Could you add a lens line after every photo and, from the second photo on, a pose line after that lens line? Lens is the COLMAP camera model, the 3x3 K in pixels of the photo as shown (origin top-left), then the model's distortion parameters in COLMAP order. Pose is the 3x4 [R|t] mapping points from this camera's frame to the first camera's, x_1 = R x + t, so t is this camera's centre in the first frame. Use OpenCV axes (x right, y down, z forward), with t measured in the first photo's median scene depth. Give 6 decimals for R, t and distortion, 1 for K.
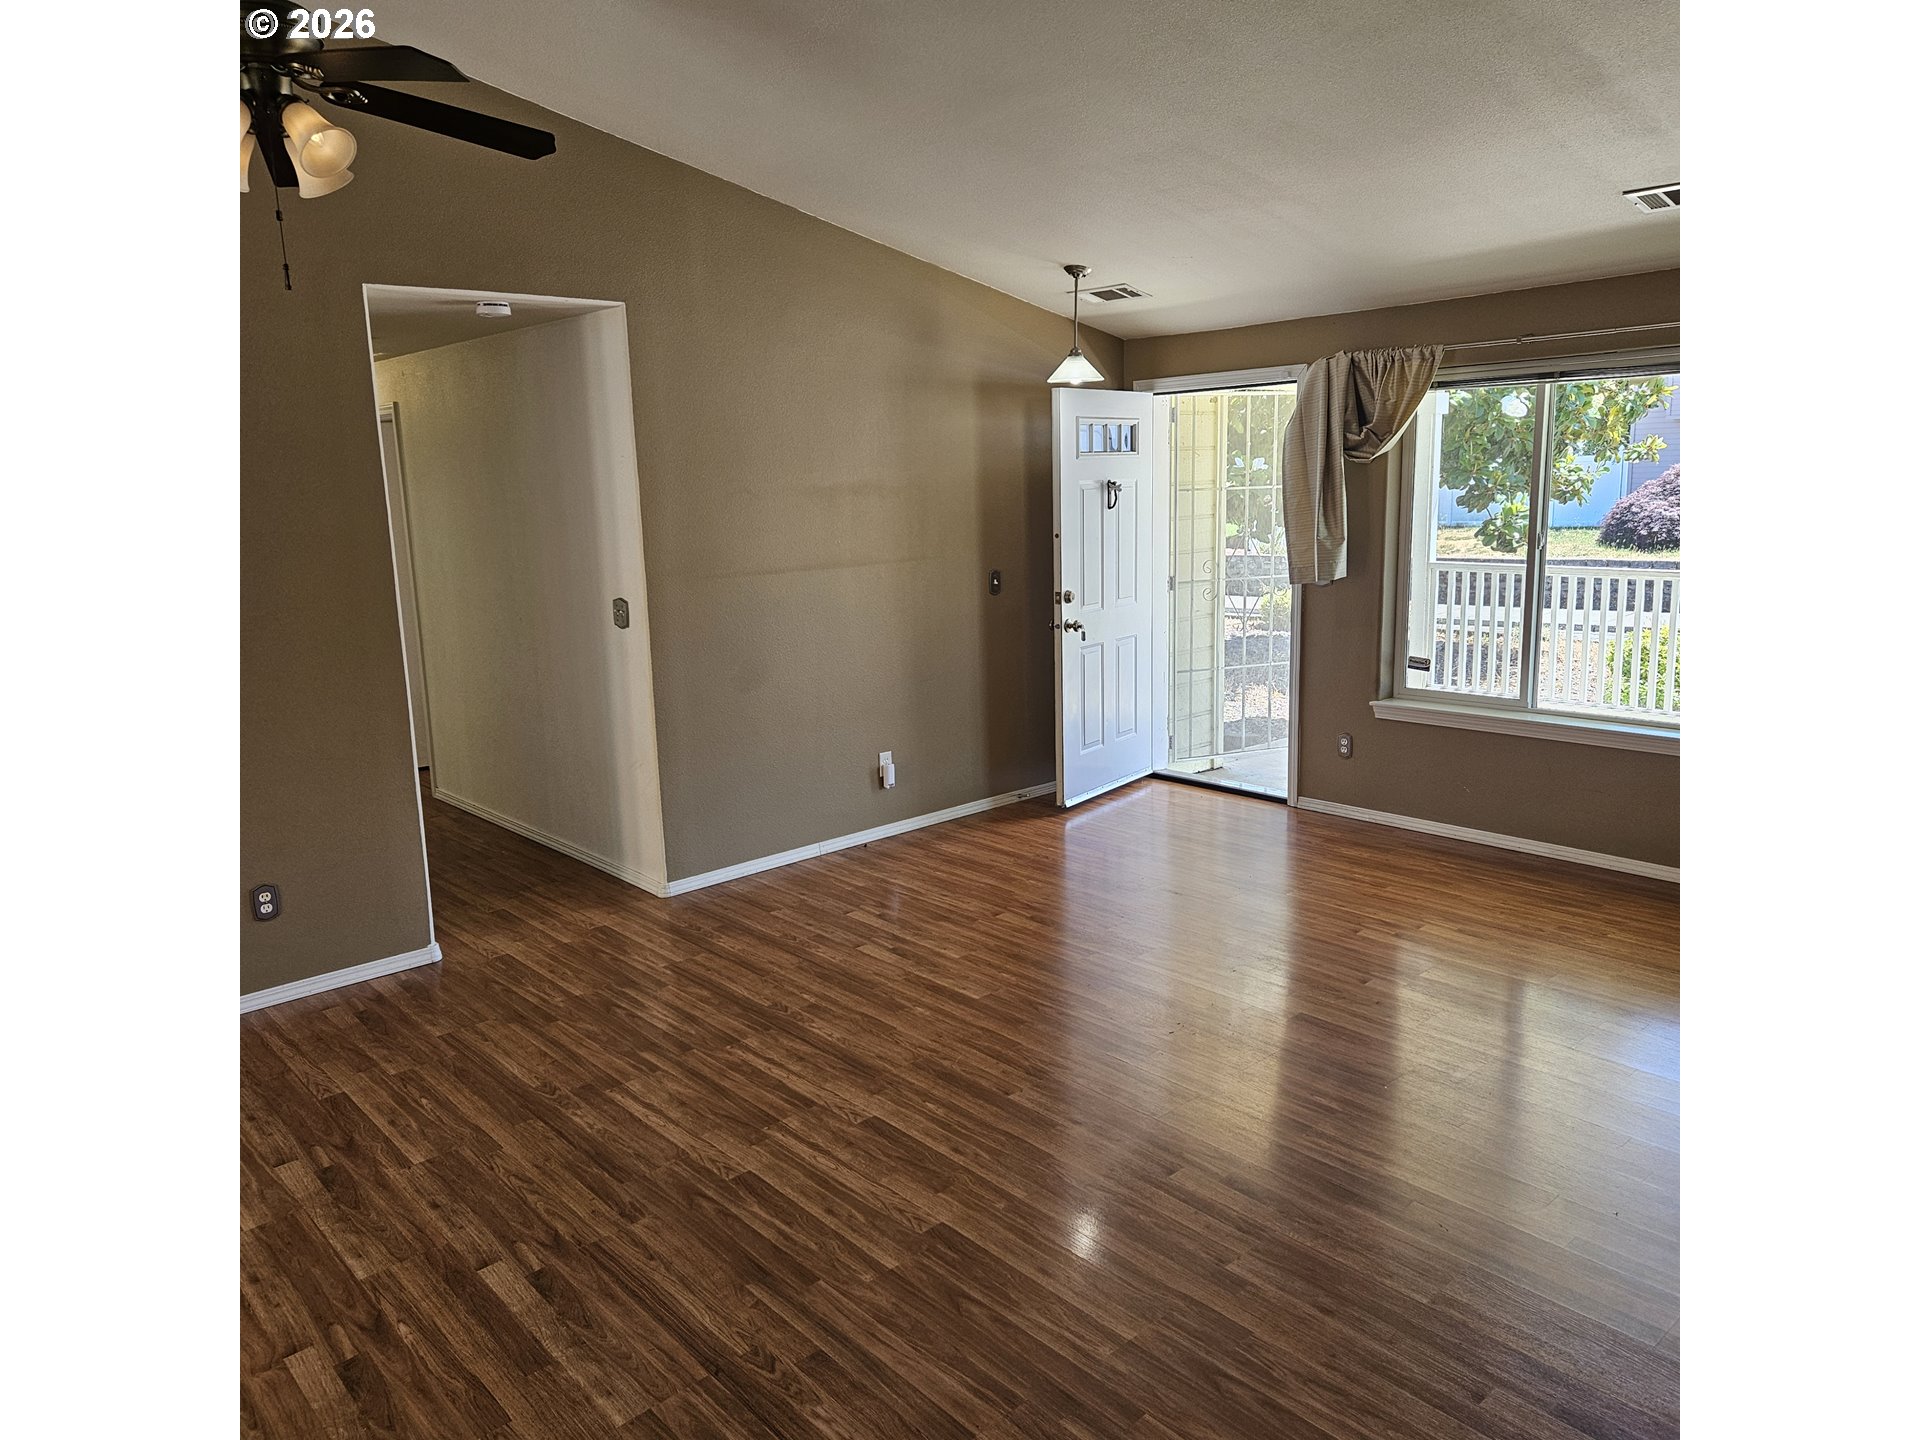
lens RADIAL K [[1242.4, 0, 960.0], [0, 1242.4, 720.0], [0, 0, 1]] dist [-0.002668, -0.000808]
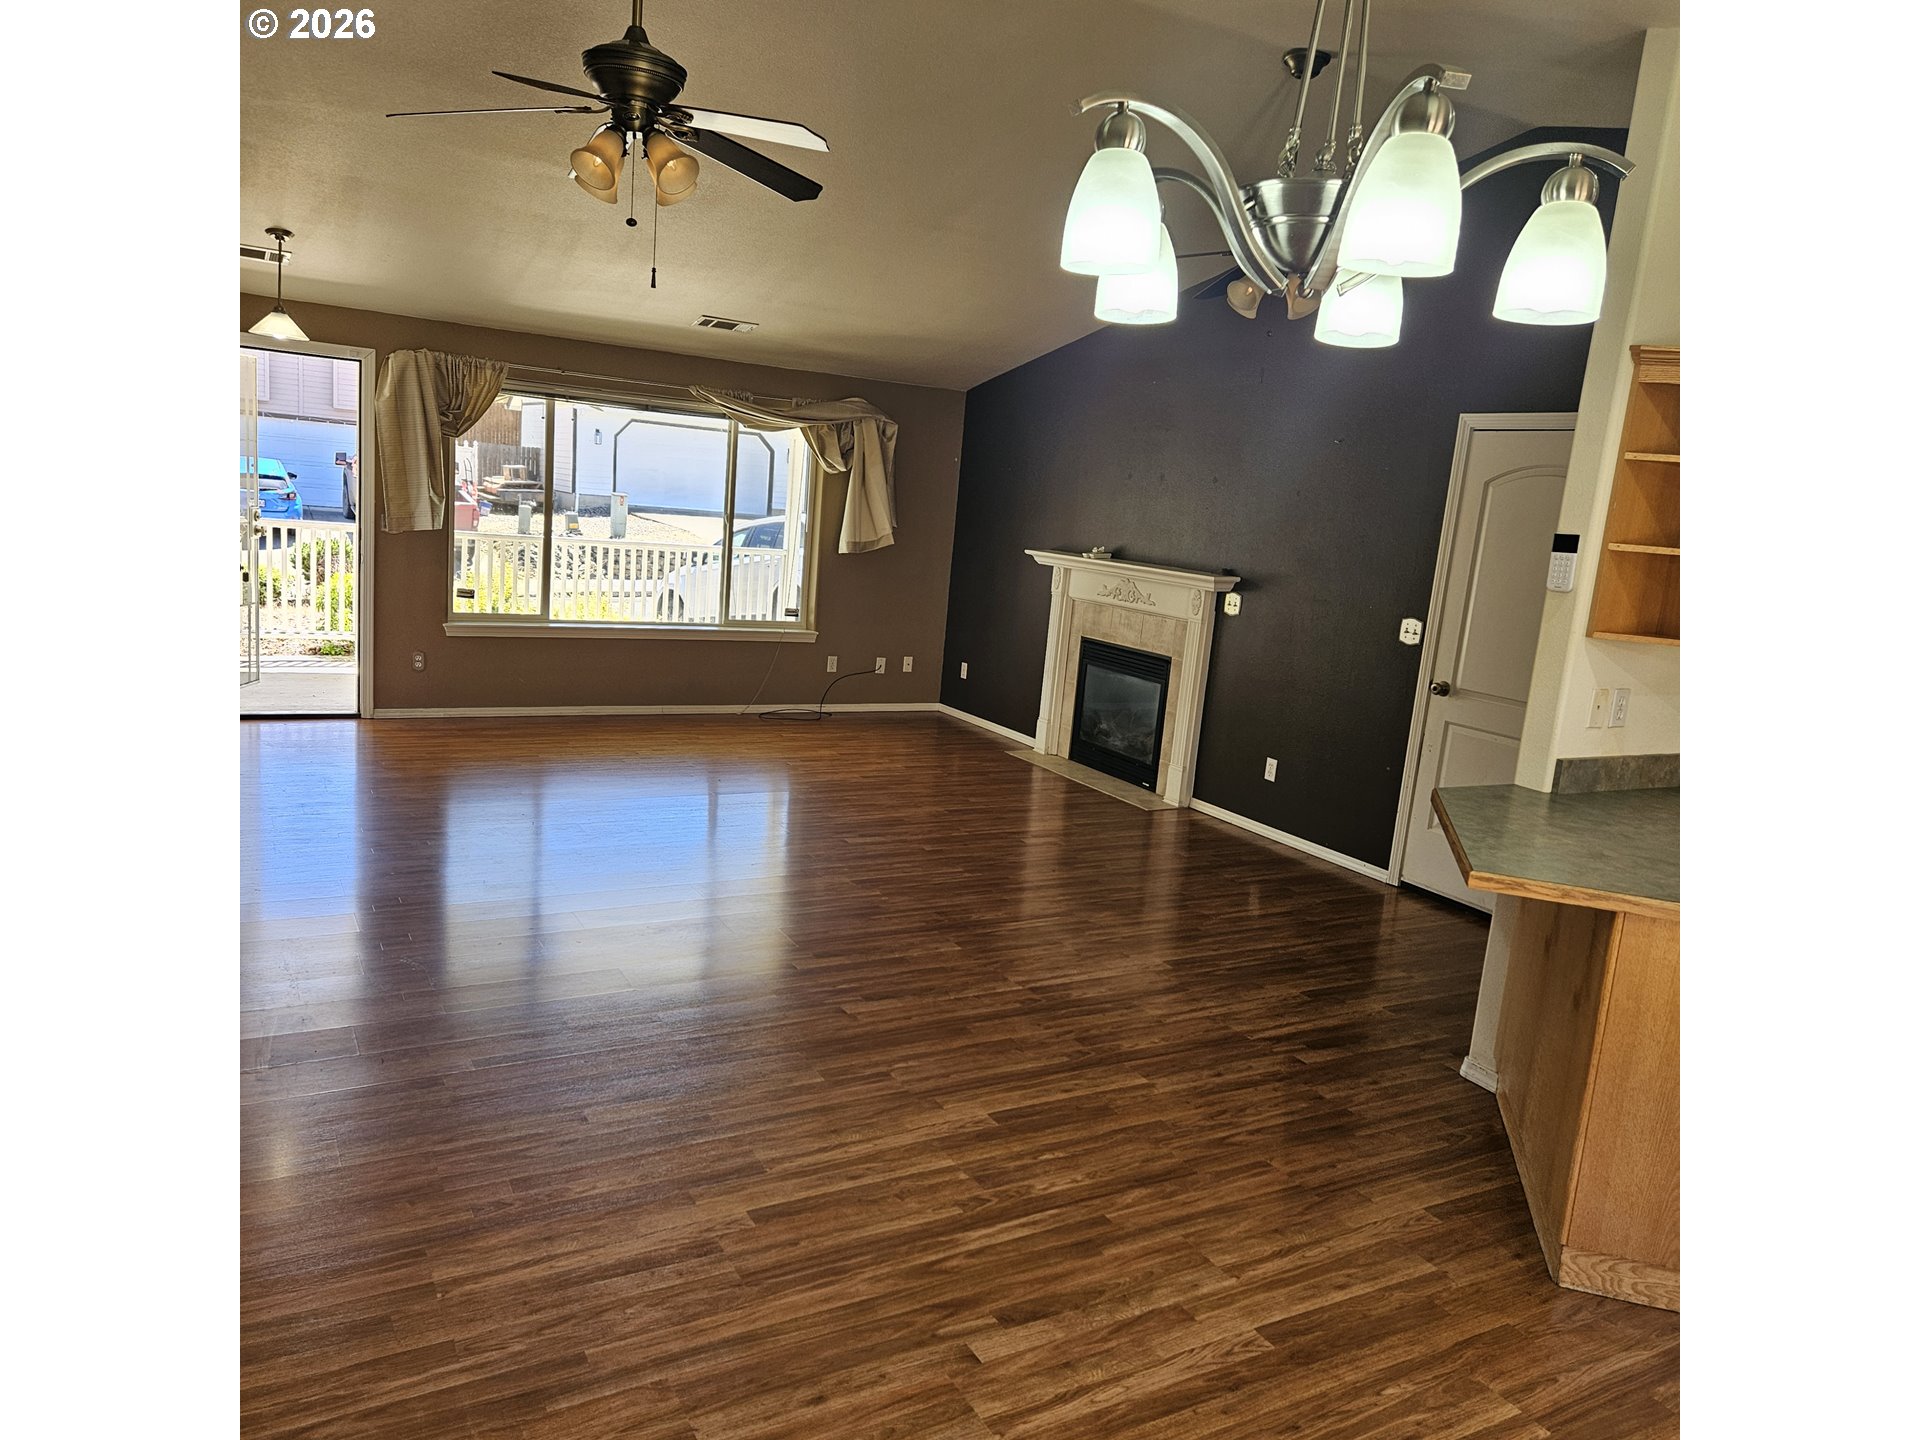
lens RADIAL K [[1263.4, 0, 937.6], [0, 1263.4, 715.3], [0, 0, 1]] dist [0.045443, -0.002108]
pose [[0.229893, -0.127478, 0.964831, -0.844038], [0.092174, 0.989780, 0.108812, -0.017657], [-0.968841, 0.063917, 0.239294, 0.188250]]
